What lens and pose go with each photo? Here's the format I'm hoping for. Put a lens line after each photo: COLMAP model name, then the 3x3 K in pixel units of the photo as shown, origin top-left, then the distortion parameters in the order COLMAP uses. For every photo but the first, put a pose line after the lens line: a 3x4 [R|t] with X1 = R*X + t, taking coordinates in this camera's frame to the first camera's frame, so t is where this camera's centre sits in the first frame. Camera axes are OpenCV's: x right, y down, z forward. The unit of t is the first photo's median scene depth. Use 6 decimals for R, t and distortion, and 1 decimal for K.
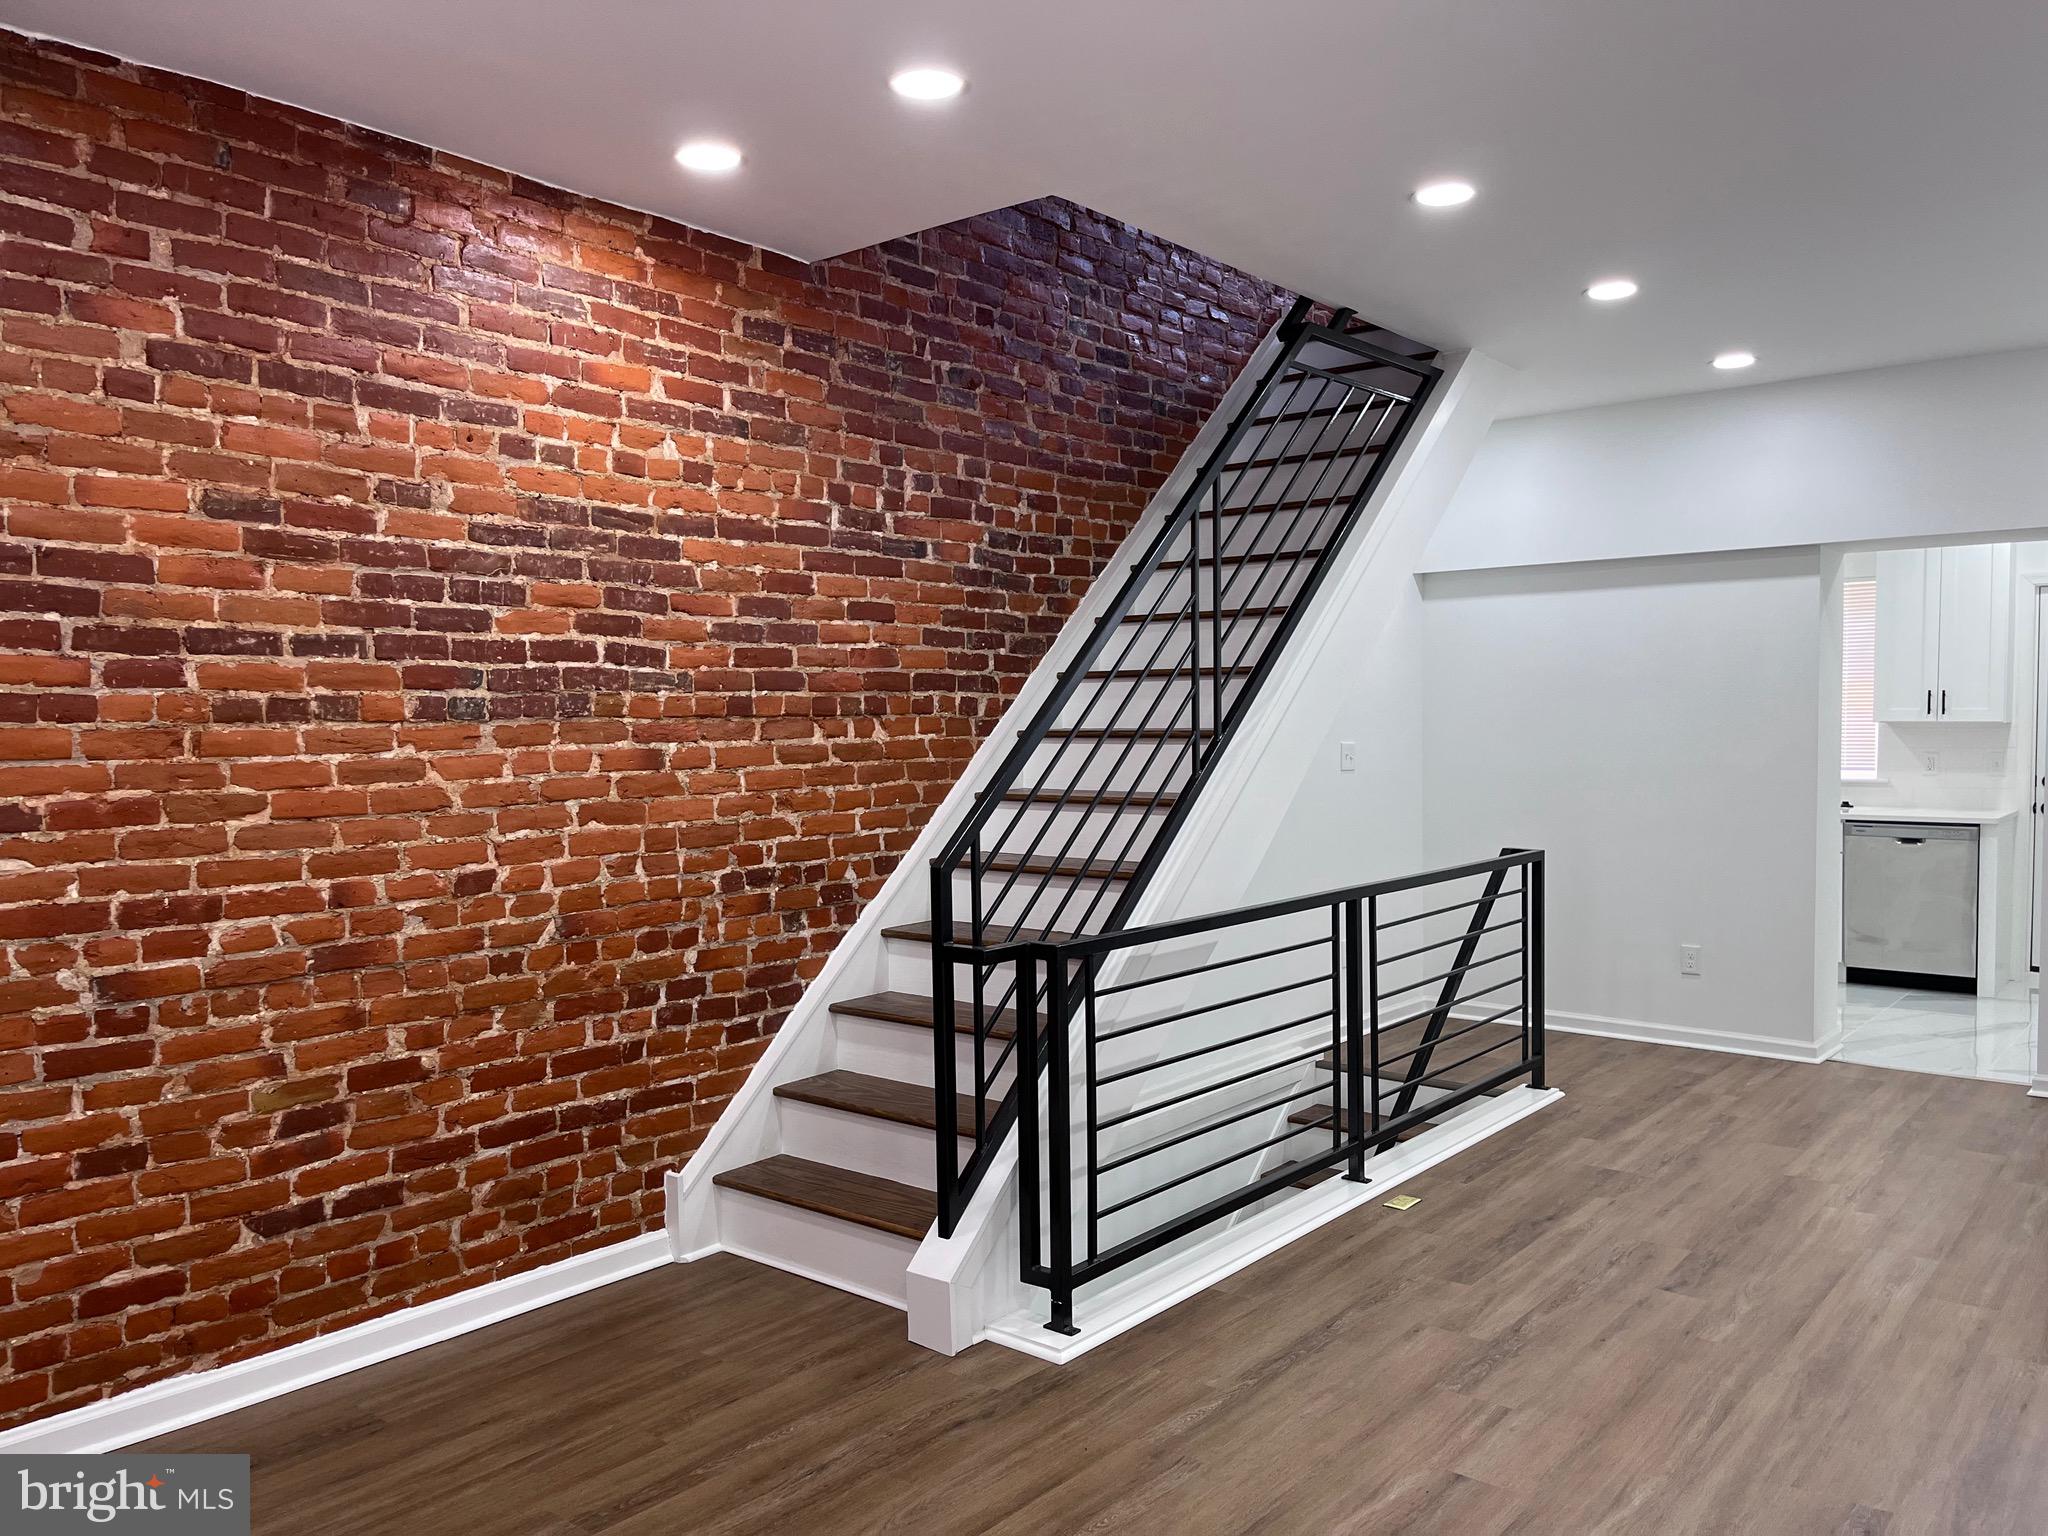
lens RADIAL K [[1540.4, 0, 1033.5], [0, 1540.4, 774.7], [0, 0, 1]] dist [0.067140, -0.090210]
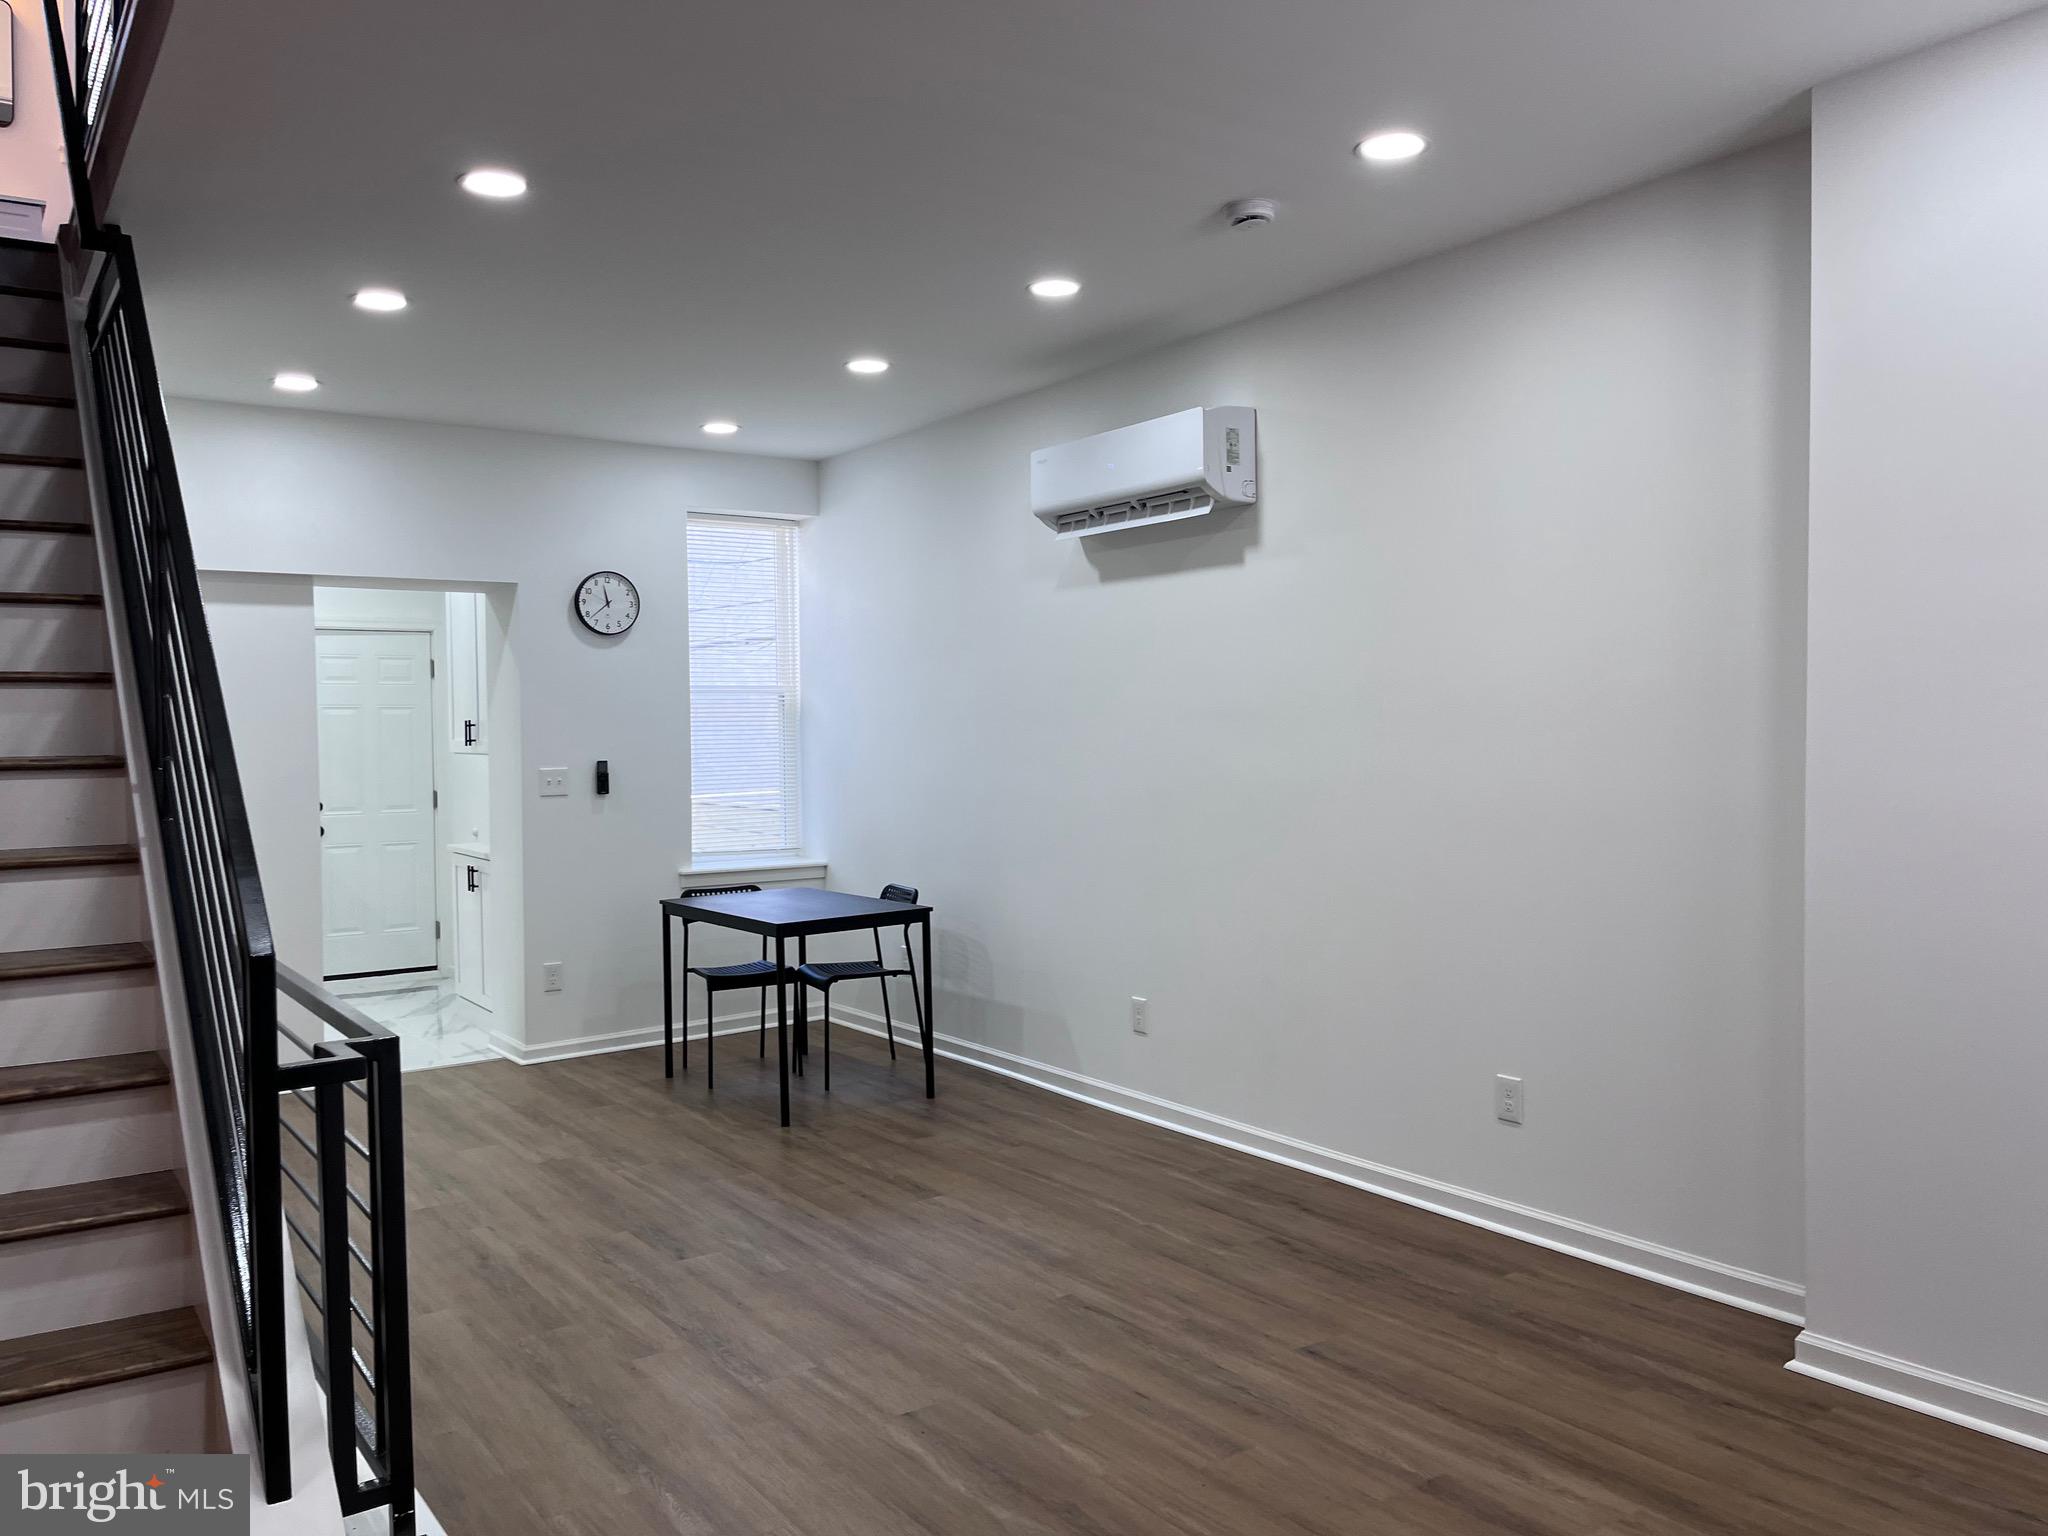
lens RADIAL K [[1540.4, 0, 1040.2], [0, 1540.4, 767.5], [0, 0, 1]] dist [0.067140, -0.090210]
pose [[0.255686, -0.019121, 0.966571, -0.580342], [0.047994, 0.998823, 0.007063, -0.011793], [-0.965568, 0.044584, 0.256302, 0.456523]]
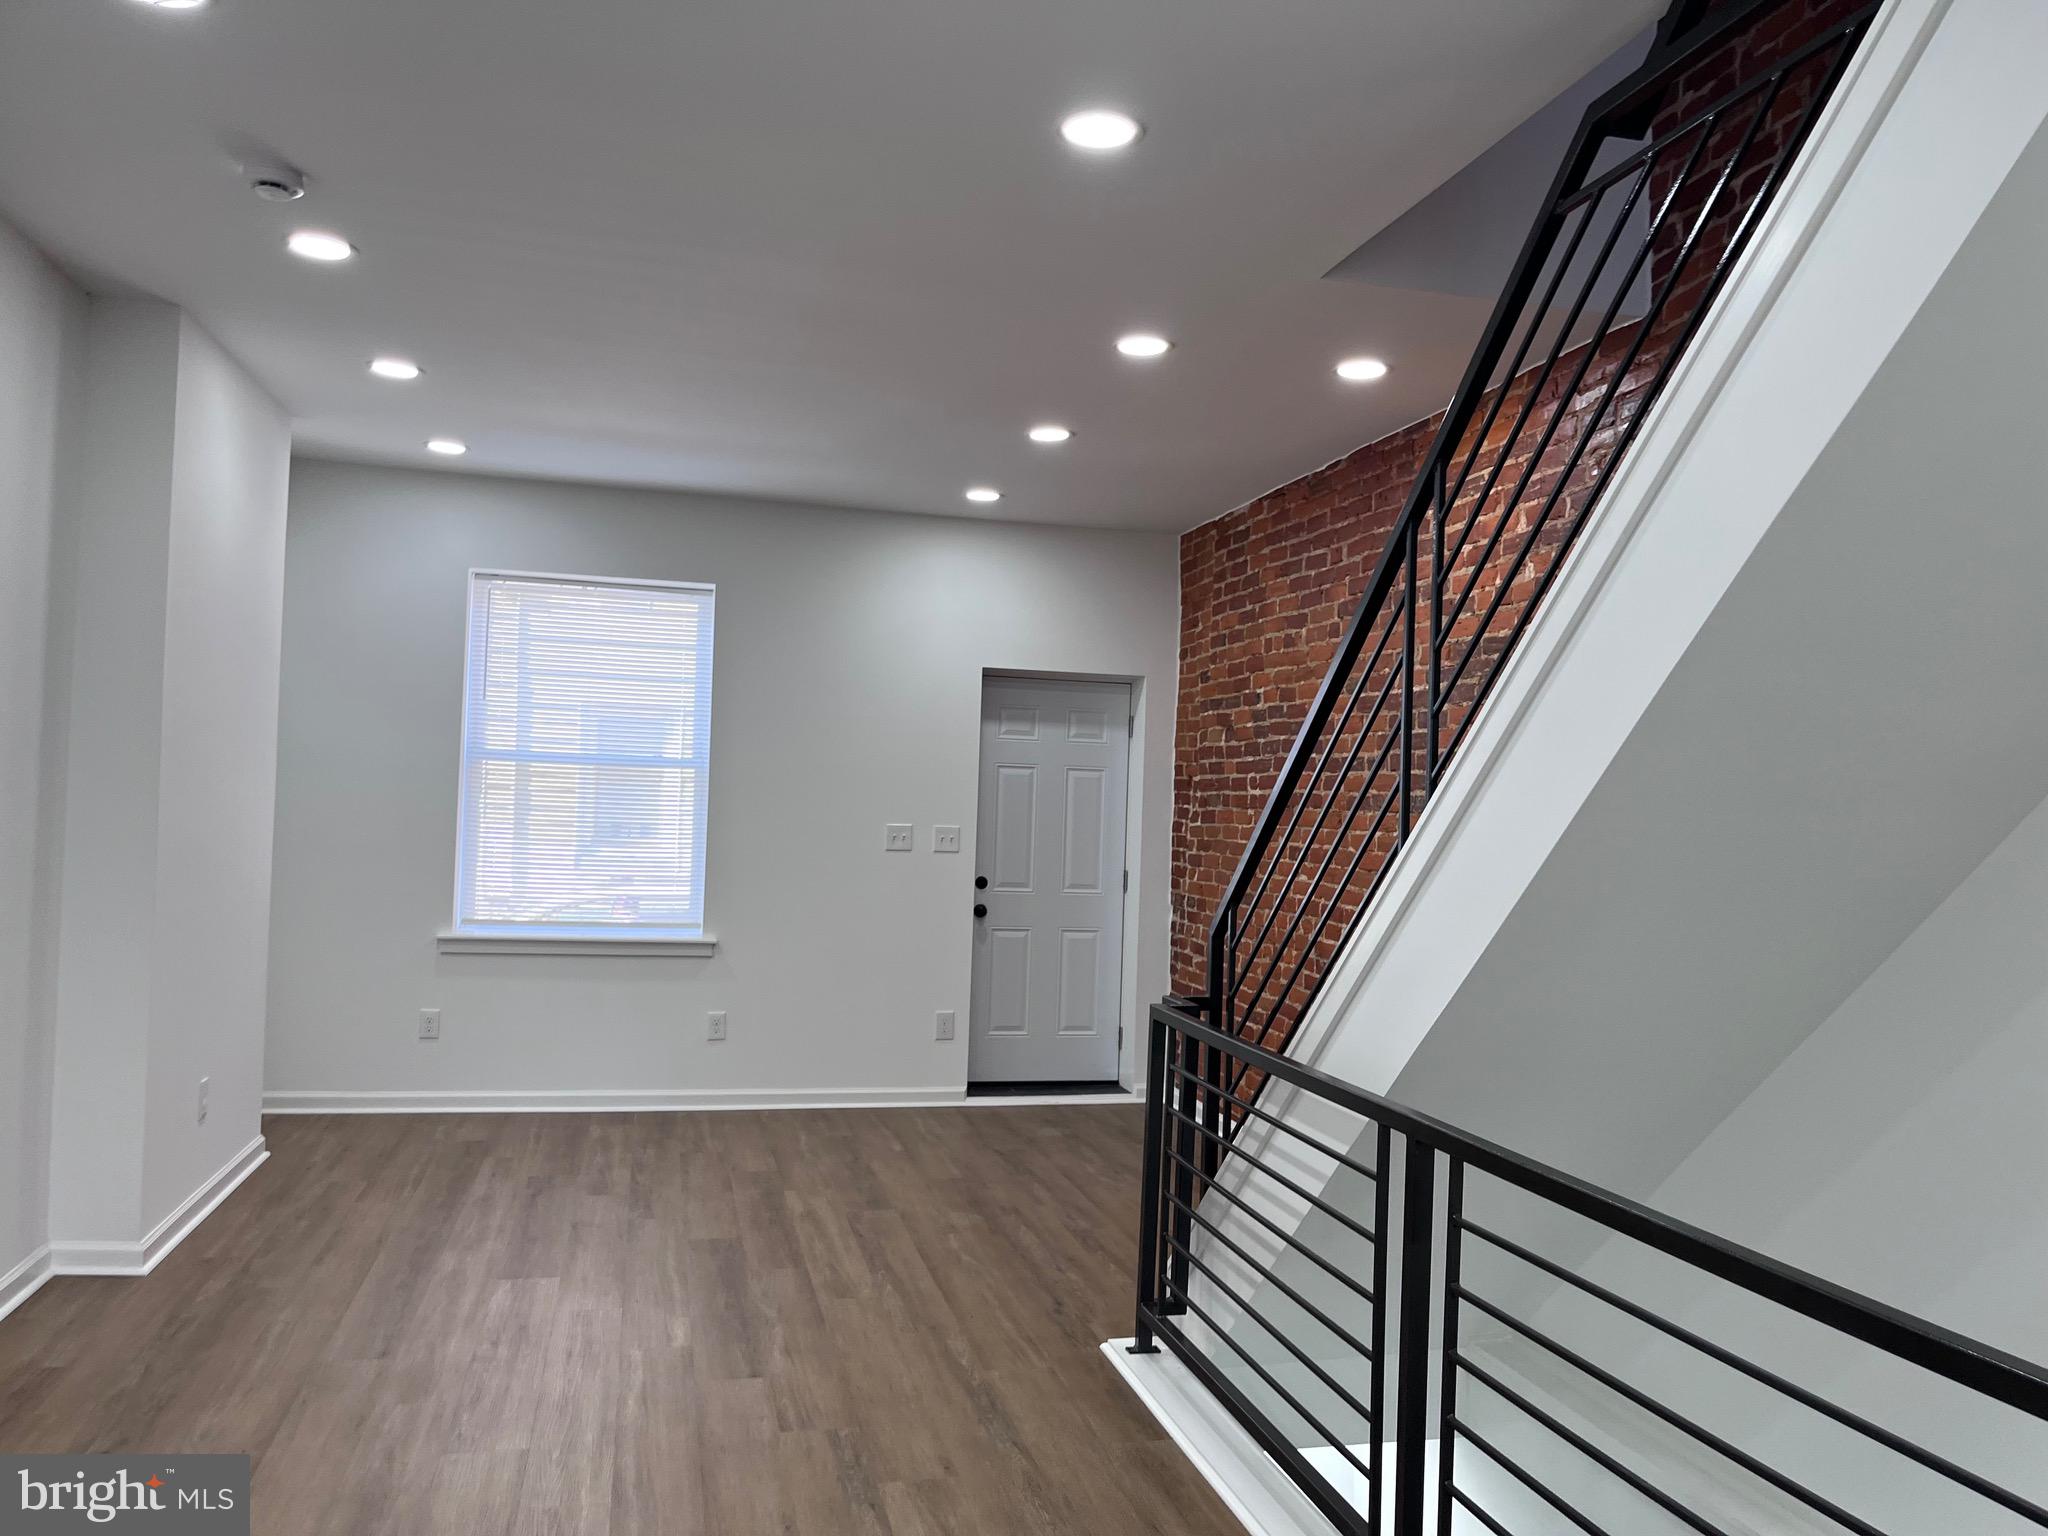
lens RADIAL K [[1540.4, 0, 1057.9], [0, 1540.4, 780.5], [0, 0, 1]] dist [0.067140, -0.090210]
pose [[-0.584366, -0.022391, -0.811181, 0.901484], [-0.057859, 0.998225, 0.014127, -0.061754], [0.809425, 0.055190, -0.584624, 1.466375]]
